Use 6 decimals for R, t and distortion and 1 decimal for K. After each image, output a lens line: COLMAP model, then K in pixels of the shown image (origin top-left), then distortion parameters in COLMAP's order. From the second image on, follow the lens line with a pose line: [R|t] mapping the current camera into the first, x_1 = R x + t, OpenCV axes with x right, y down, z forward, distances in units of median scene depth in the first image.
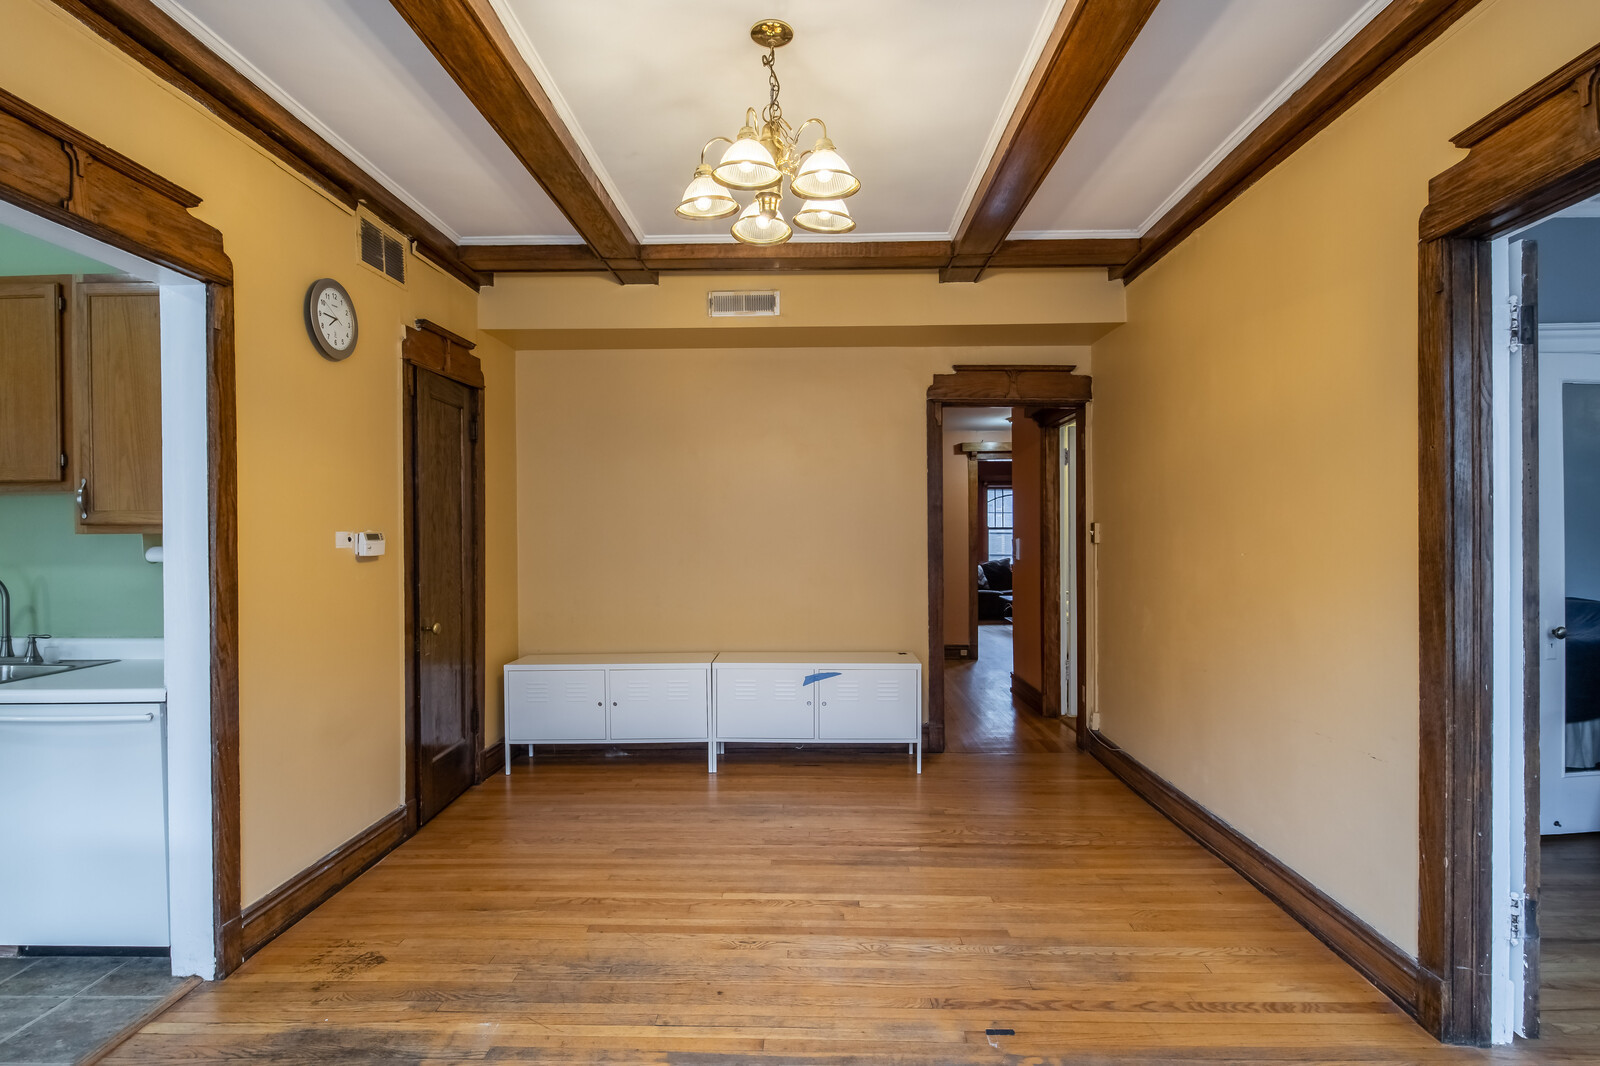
lens RADIAL K [[800.5, 0, 803.3], [0, 800.5, 541.0], [0, 0, 1]] dist [-0.014895, 0.000629]
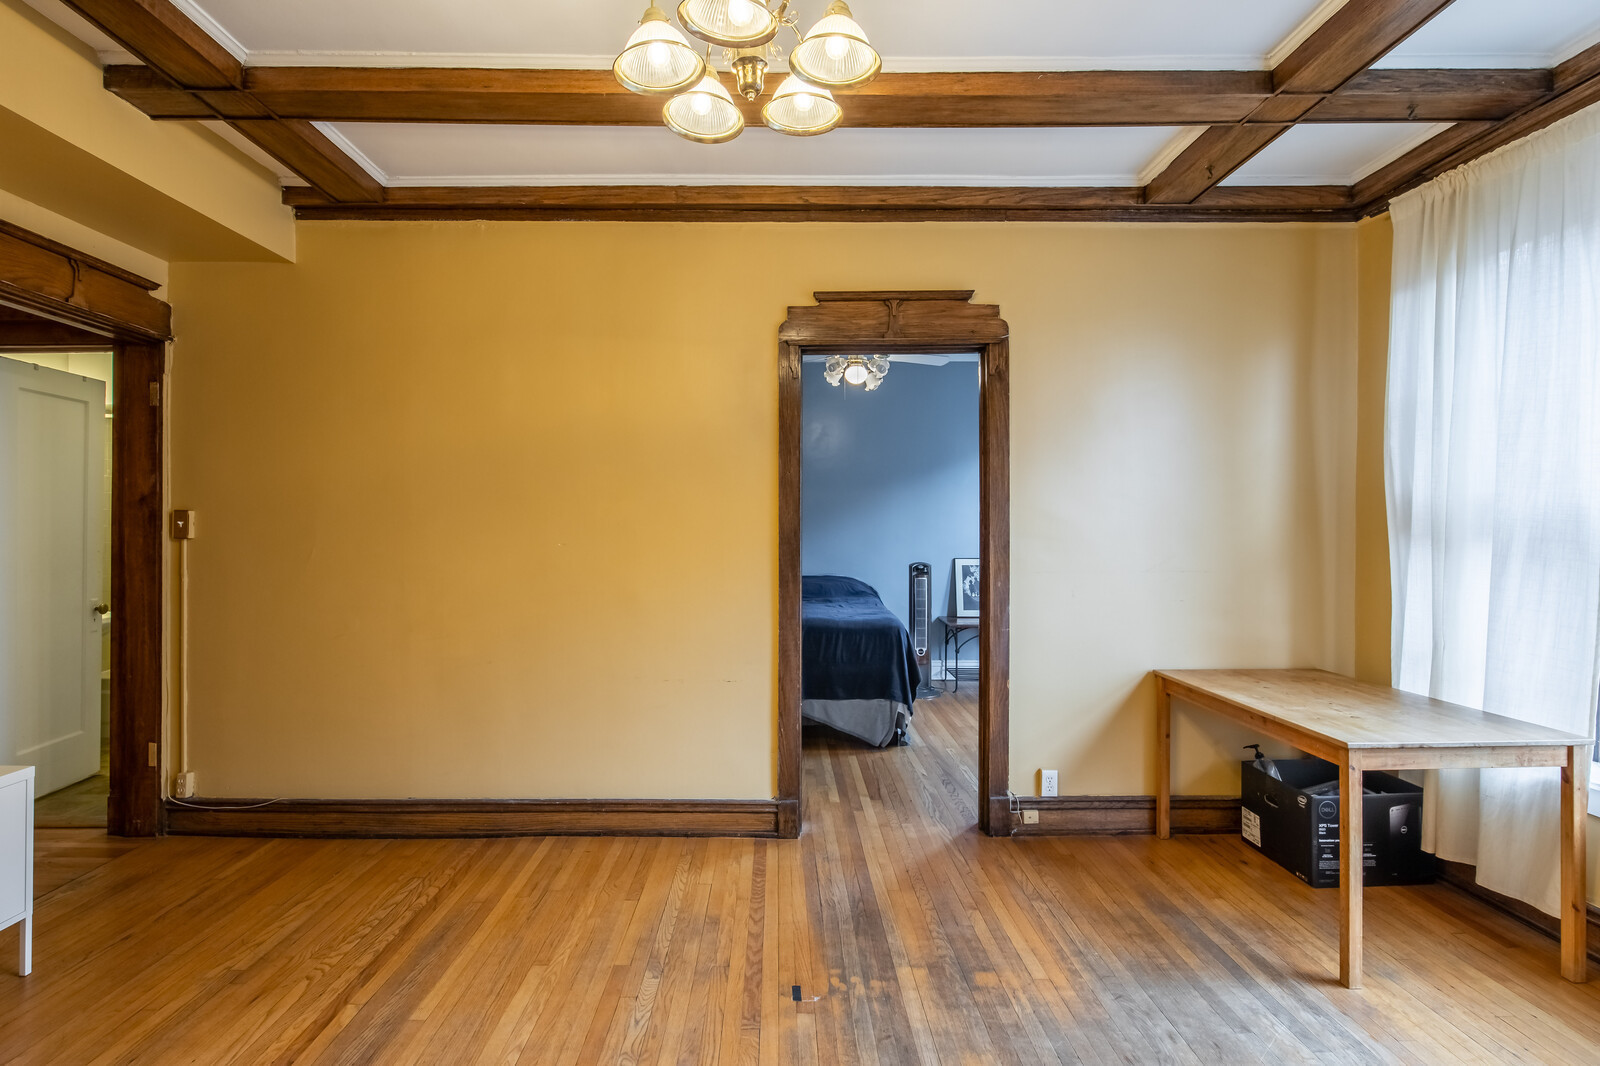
lens RADIAL K [[796.8, 0, 796.2], [0, 796.8, 525.1], [0, 0, 1]] dist [-0.019005, -0.000336]
pose [[-0.043754, 0.009157, 0.999000, -0.548072], [0.009001, 0.999921, -0.008771, 0.002505], [-0.999002, 0.008608, -0.043833, 0.704561]]
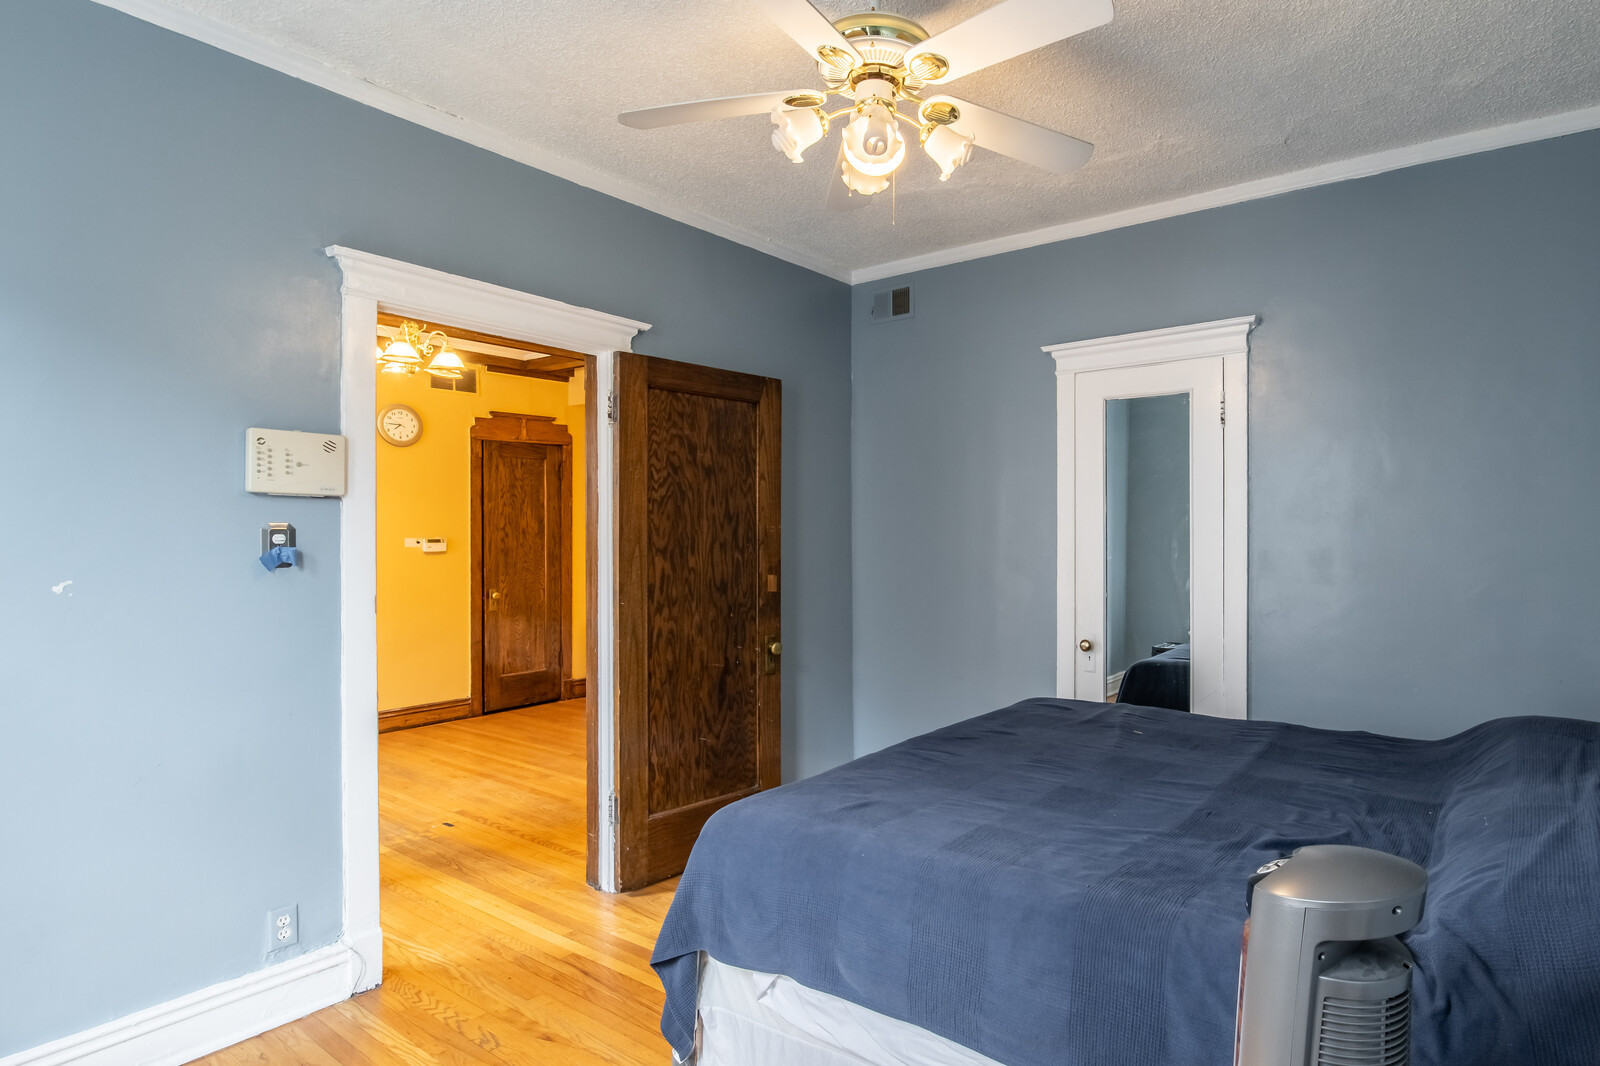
lens RADIAL K [[867.7, 0, 931.3], [0, 867.7, 536.8], [0, 0, 1]] dist [-0.000166, 0.000332]
pose [[0.834842, 0.004443, -0.550472, 1.491974], [-0.007165, 0.999970, -0.002796, -0.017312], [0.550443, 0.006278, 0.834849, -0.016516]]
